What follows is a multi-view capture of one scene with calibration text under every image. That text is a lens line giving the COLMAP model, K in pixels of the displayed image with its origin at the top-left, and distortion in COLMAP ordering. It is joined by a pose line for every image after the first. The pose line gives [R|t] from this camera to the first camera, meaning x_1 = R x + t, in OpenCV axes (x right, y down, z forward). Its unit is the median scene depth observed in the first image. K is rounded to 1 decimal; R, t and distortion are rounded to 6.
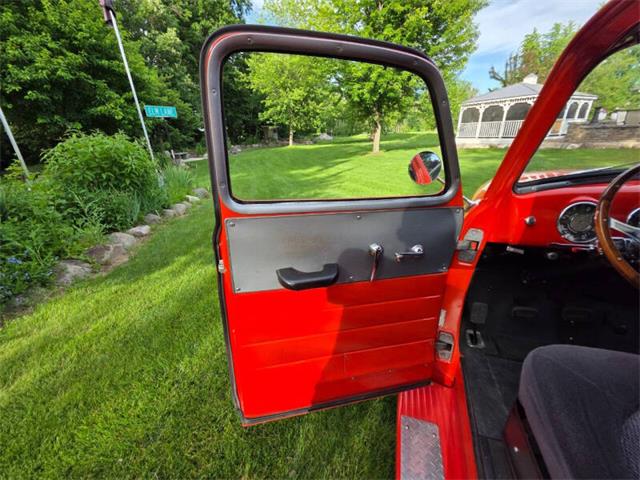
lens RADIAL K [[258.7, 0, 326.1], [0, 258.7, 238.6], [0, 0, 1]] dist [0.000090, -0.000551]
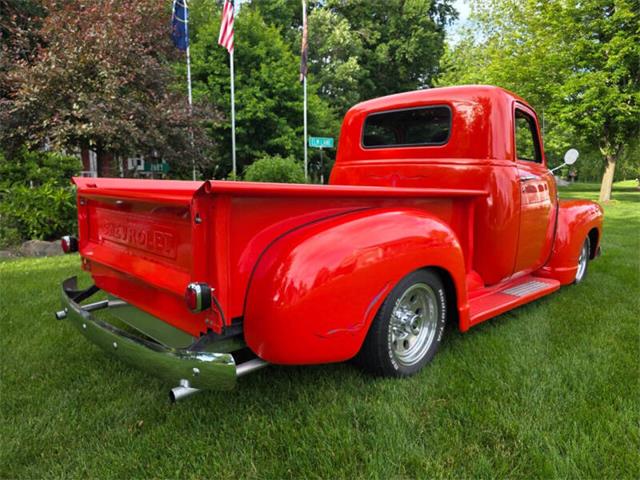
lens RADIAL K [[437.3, 0, 323.4], [0, 437.3, 244.6], [0, 0, 1]] dist [0.046852, -0.061206]
pose [[0.866489, 0.111923, -0.486487, 0.153599], [-0.219606, 0.960639, -0.170135, 0.114214], [0.448296, 0.254255, 0.856962, -0.227983]]
